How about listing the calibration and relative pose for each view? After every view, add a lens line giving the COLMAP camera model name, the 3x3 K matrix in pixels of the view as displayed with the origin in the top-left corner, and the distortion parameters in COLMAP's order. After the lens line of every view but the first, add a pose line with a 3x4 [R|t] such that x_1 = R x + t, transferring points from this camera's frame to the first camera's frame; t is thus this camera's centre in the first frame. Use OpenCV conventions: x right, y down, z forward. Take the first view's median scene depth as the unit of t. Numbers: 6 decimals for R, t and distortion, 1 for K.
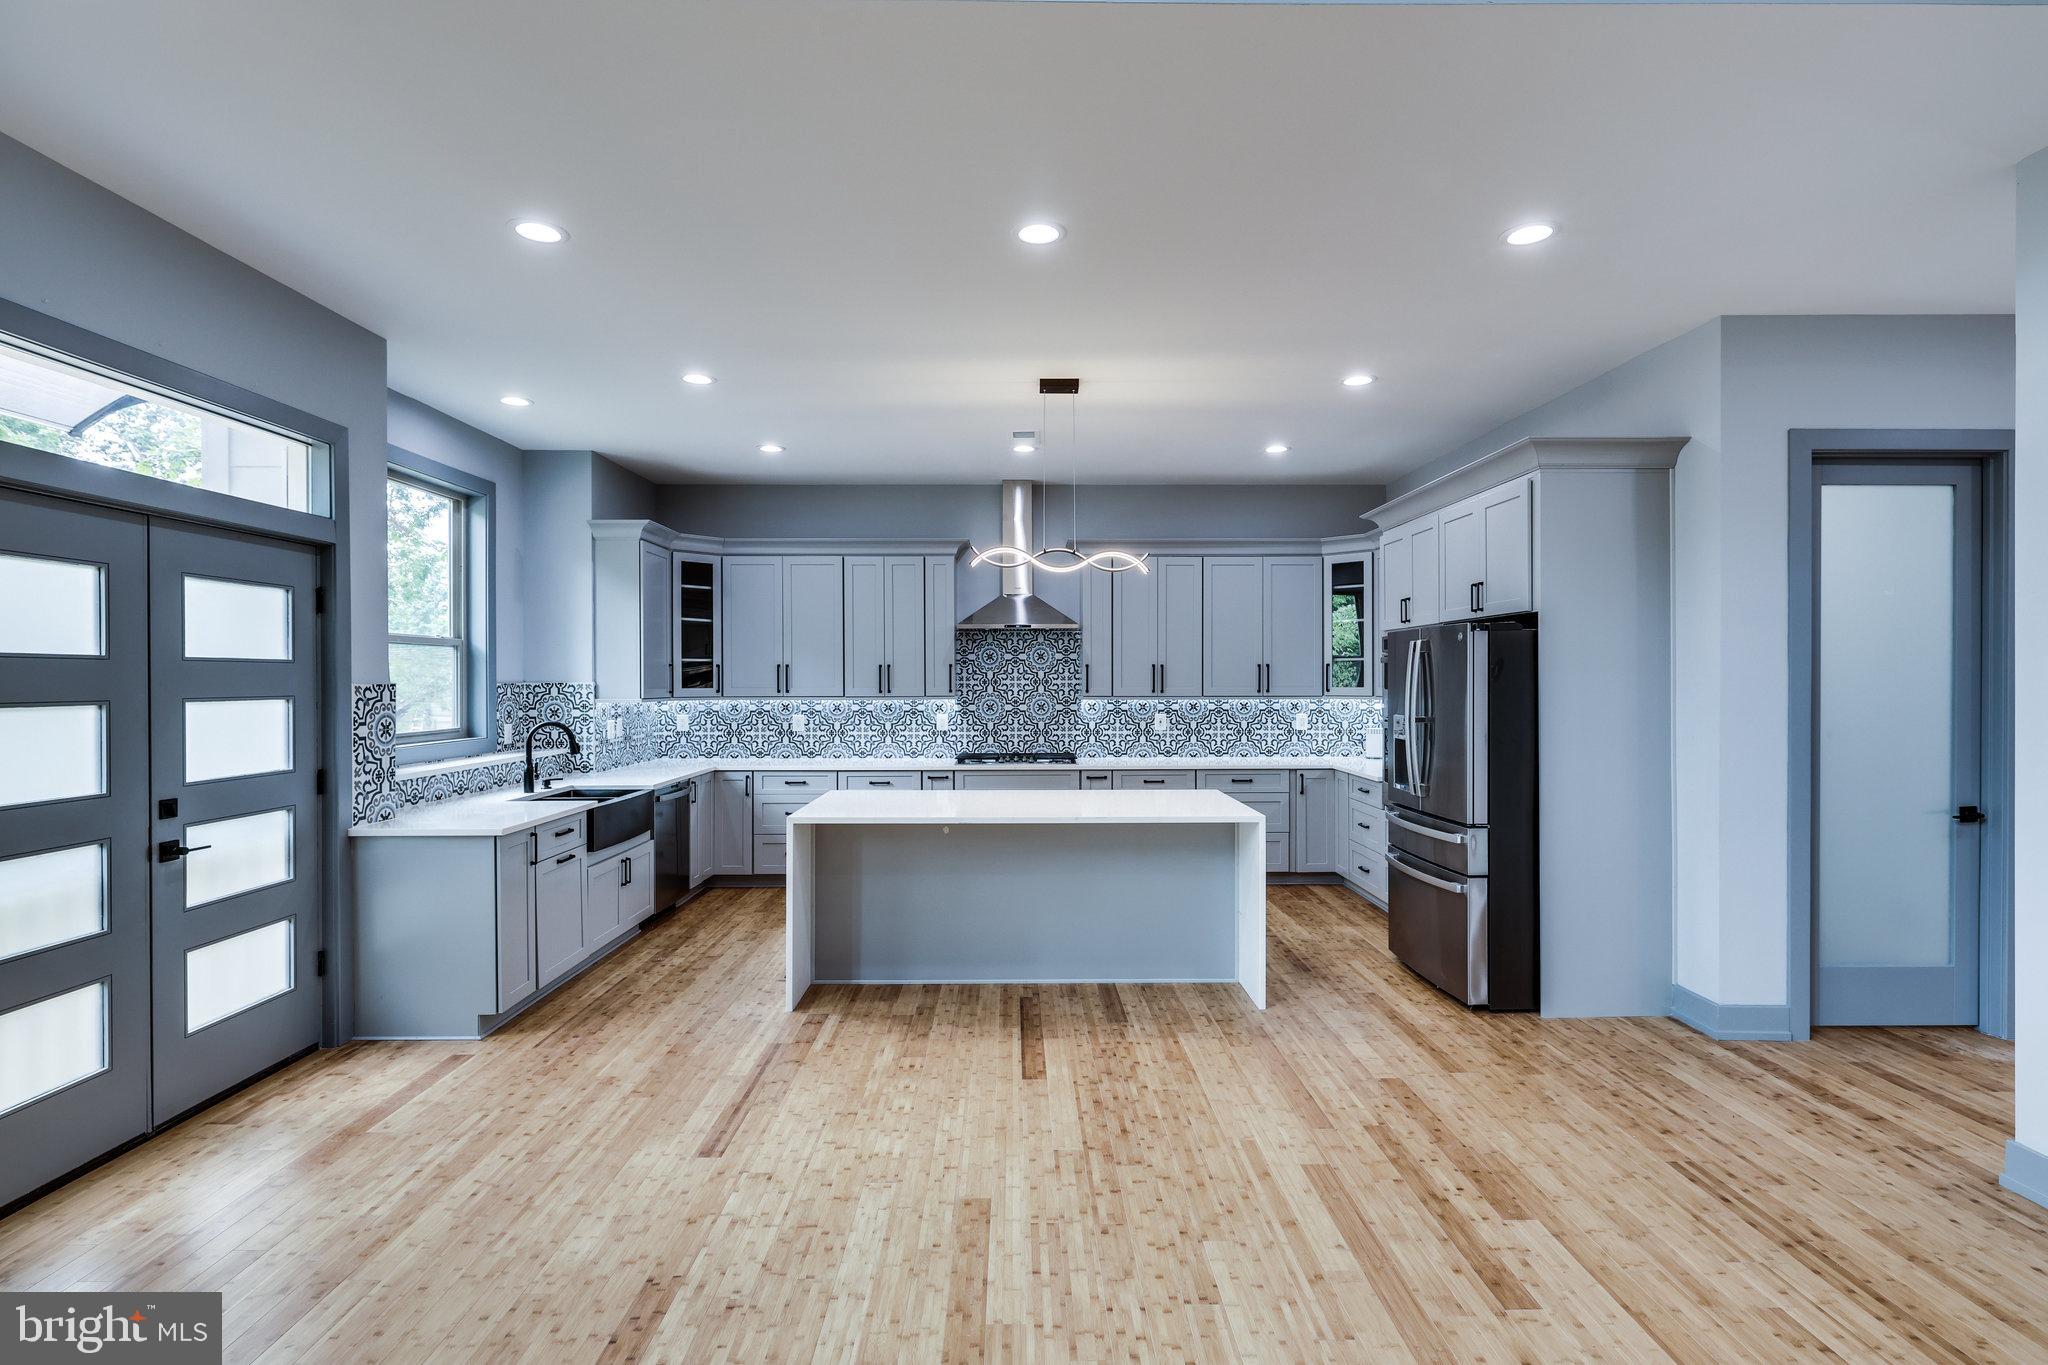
lens RADIAL K [[968.1, 0, 1024.0], [0, 968.1, 682.5], [0, 0, 1]] dist [0.000260, -0.000039]
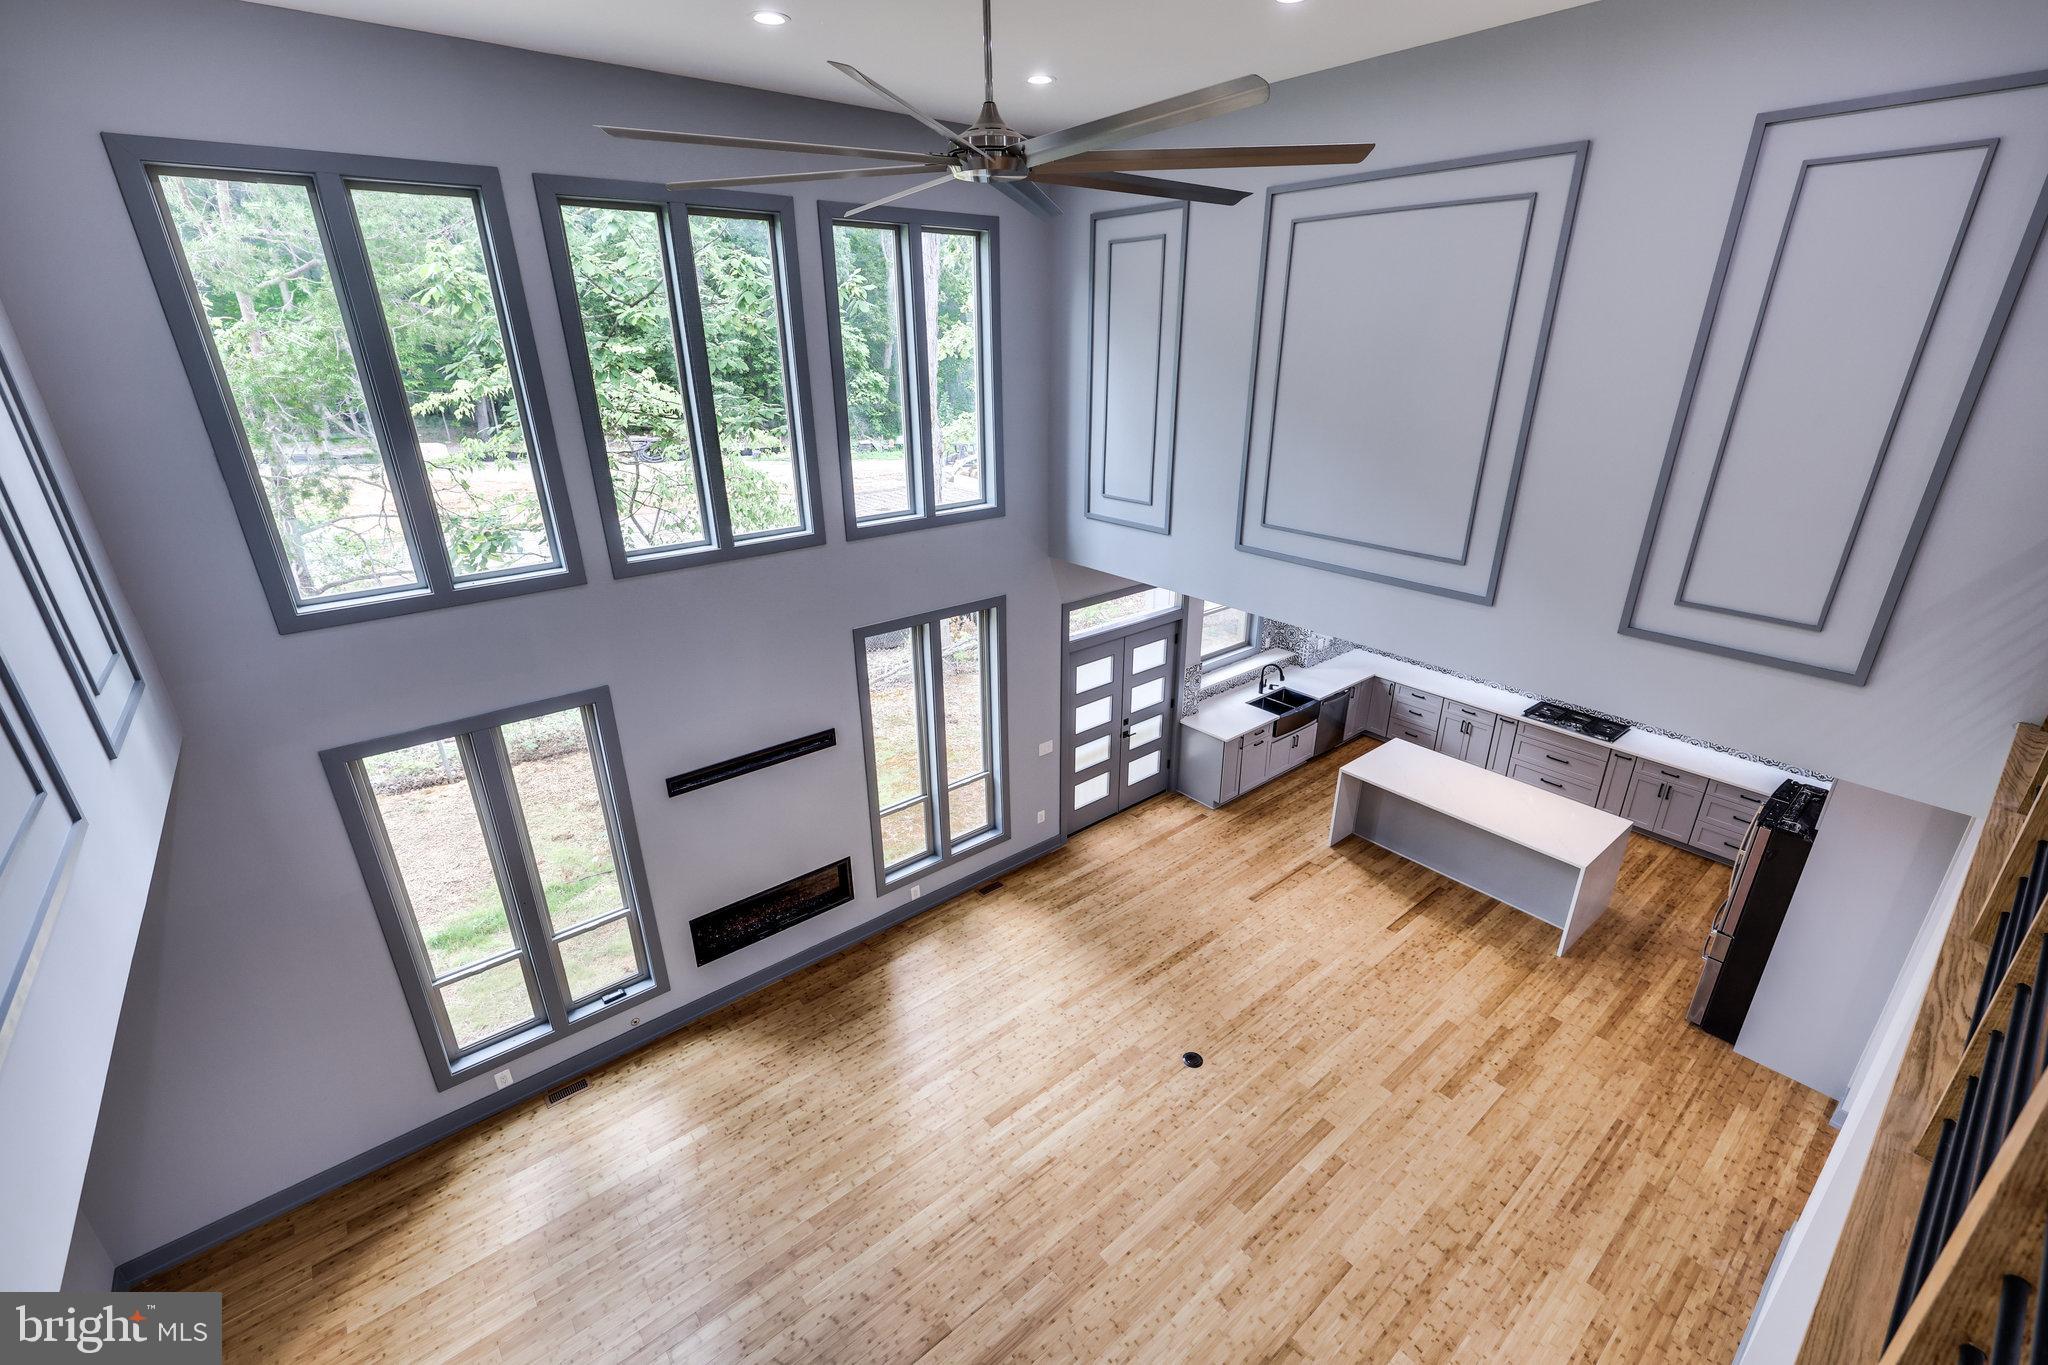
lens RADIAL K [[860.9, 0, 1027.7], [0, 860.9, 680.8], [0, 0, 1]] dist [0.000464, 0.000081]
pose [[0.626945, 0.291440, -0.722498, 0.608797], [0.002040, 0.926775, 0.375612, -0.717796], [0.779061, -0.236962, 0.580442, -0.568734]]
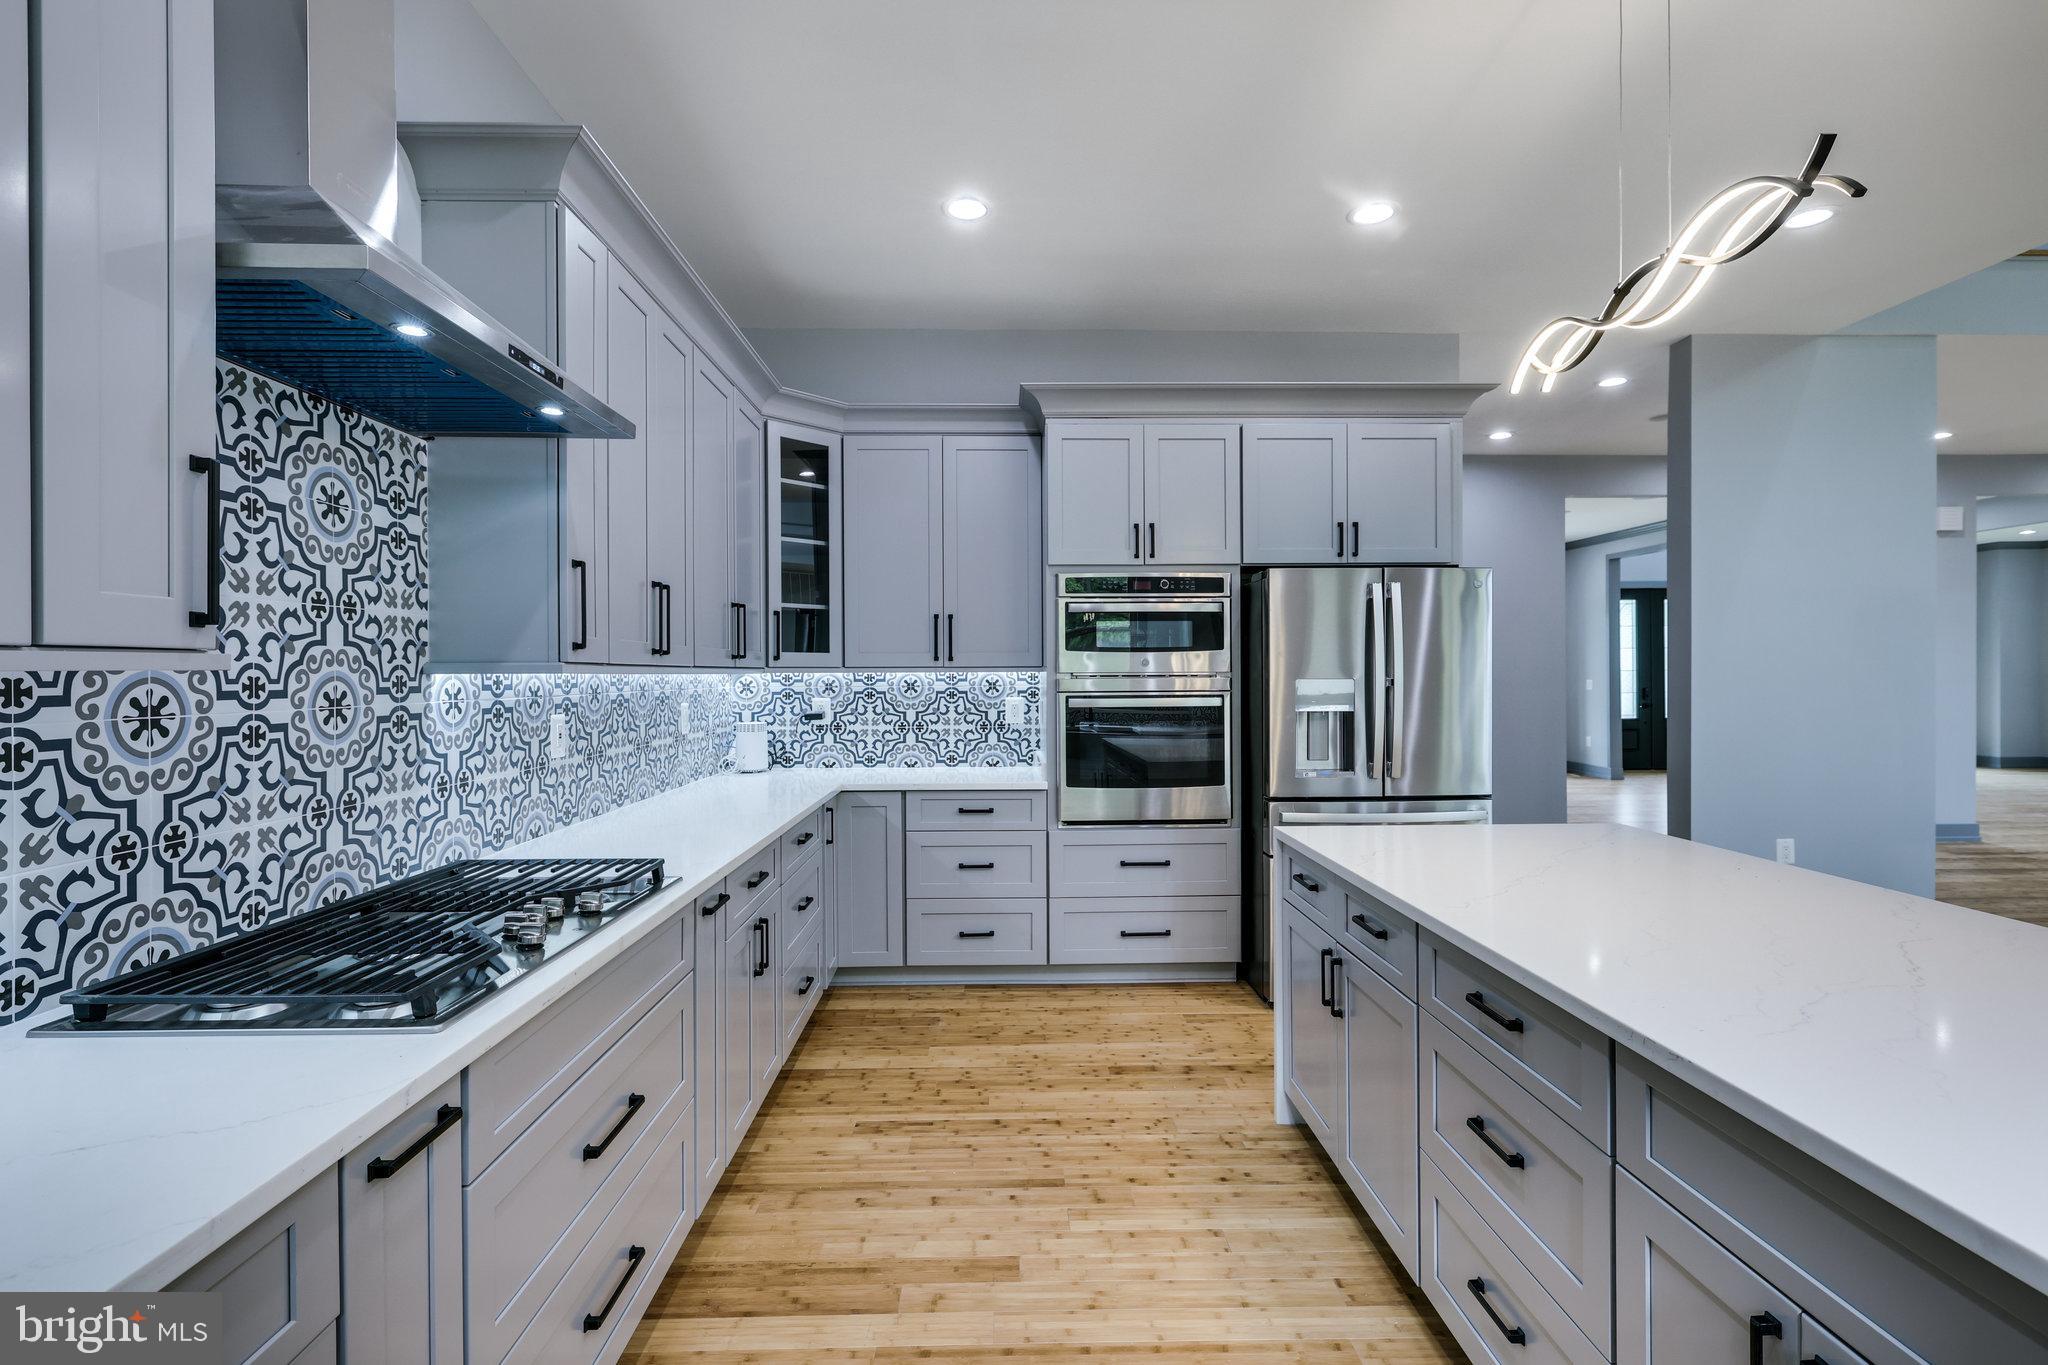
lens RADIAL K [[944.0, 0, 1018.6], [0, 944.0, 676.7], [0, 0, 1]] dist [-0.000397, -0.000070]
pose [[-0.009306, -0.001256, 0.999956, -0.372733], [0.008173, 0.999966, 0.001332, 0.030444], [-0.999923, 0.008185, -0.009295, 1.344948]]
